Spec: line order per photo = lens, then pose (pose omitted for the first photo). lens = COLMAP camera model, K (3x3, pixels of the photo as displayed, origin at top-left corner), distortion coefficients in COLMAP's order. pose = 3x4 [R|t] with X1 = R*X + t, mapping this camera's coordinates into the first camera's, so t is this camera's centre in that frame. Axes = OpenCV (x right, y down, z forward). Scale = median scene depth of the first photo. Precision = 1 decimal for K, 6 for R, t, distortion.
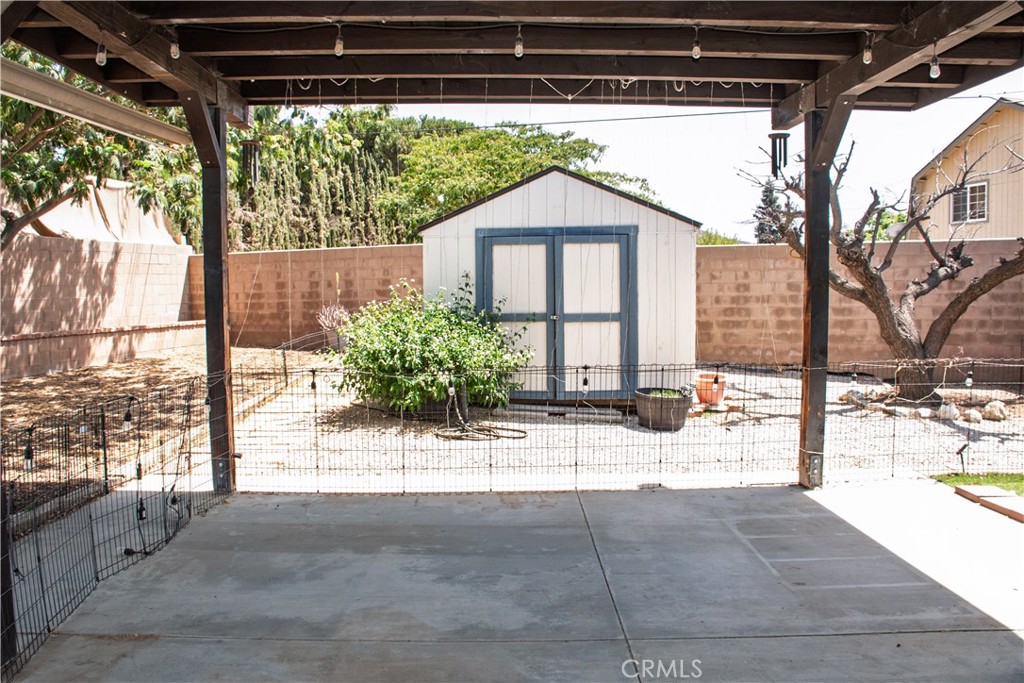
lens RADIAL K [[800.1, 0, 506.2], [0, 800.1, 343.1], [0, 0, 1]] dist [-0.143830, 0.099331]
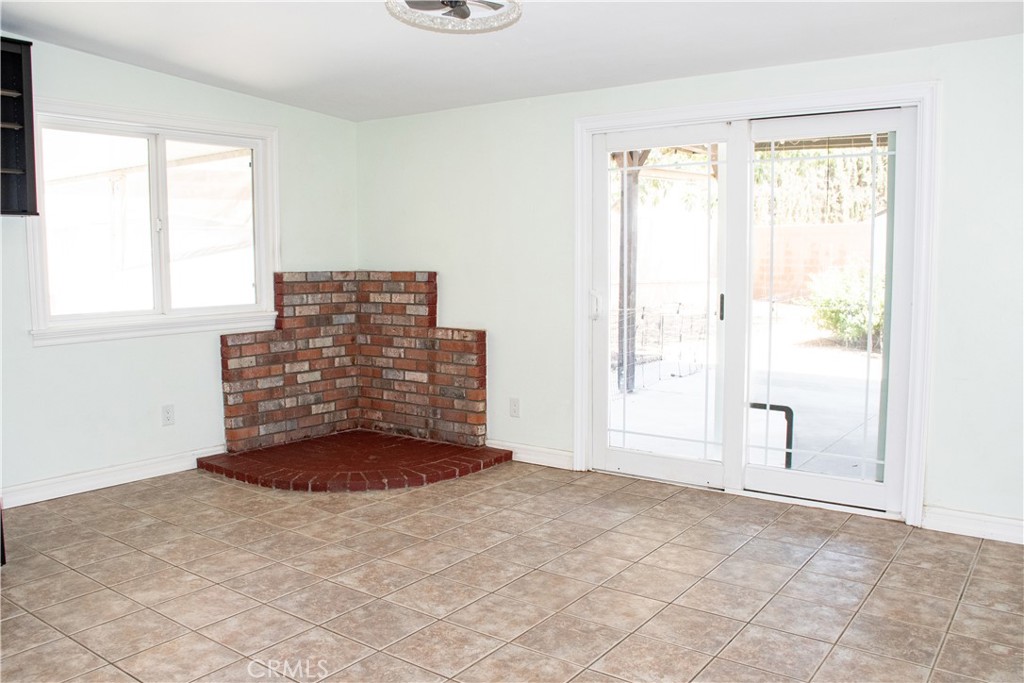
lens RADIAL K [[809.6, 0, 505.4], [0, 809.6, 340.0], [0, 0, 1]] dist [-0.148533, 0.106725]
pose [[0.795163, 0.074323, -0.601824, 0.225962], [-0.051511, 0.997152, 0.055085, 0.031812], [0.604204, -0.012801, 0.796727, -0.494170]]
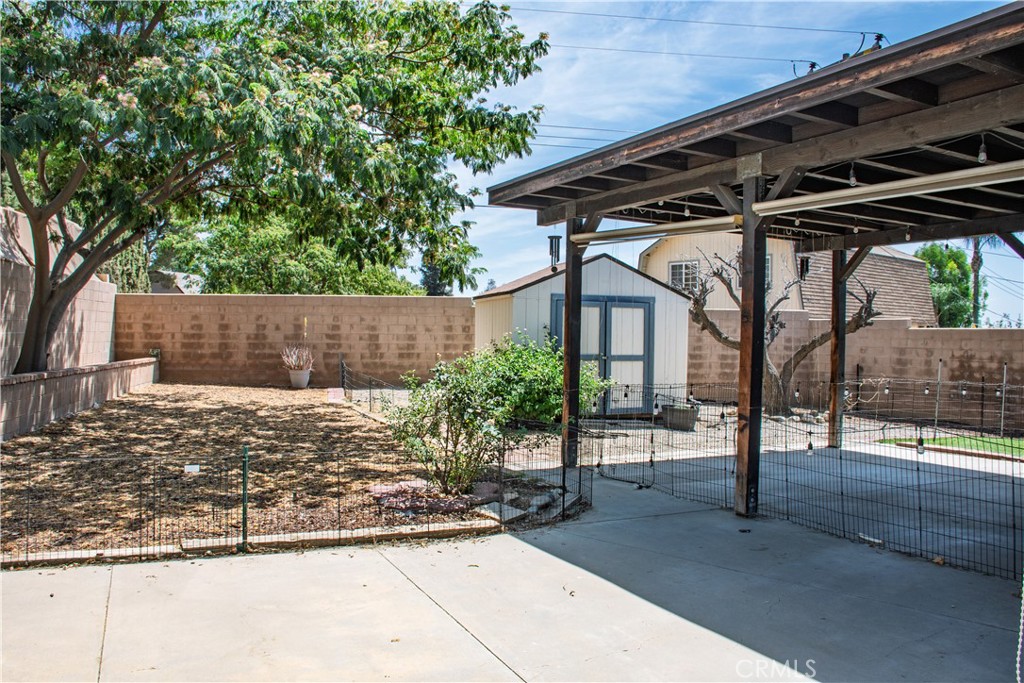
lens RADIAL K [[809.6, 0, 505.4], [0, 809.6, 340.0], [0, 0, 1]] dist [-0.148533, 0.106725]
pose [[0.897936, 0.022082, 0.439572, -0.740847], [0.006424, 0.997977, -0.063256, 0.027079], [-0.440079, 0.059624, 0.895977, -0.232826]]
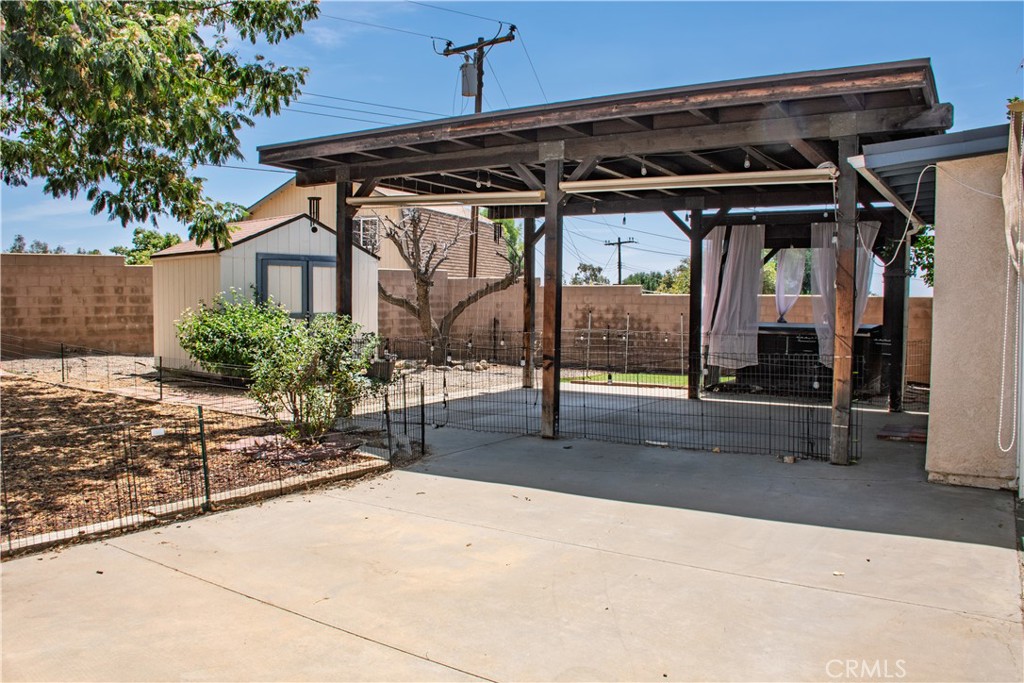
lens RADIAL K [[827.1, 0, 512.0], [0, 827.1, 341.5], [0, 0, 1]] dist [-0.160155, 0.115315]
pose [[0.531972, -0.029524, 0.846247, -1.019901], [0.050627, 0.998713, 0.003018, 0.029986], [-0.845247, 0.041238, 0.532782, -0.128726]]
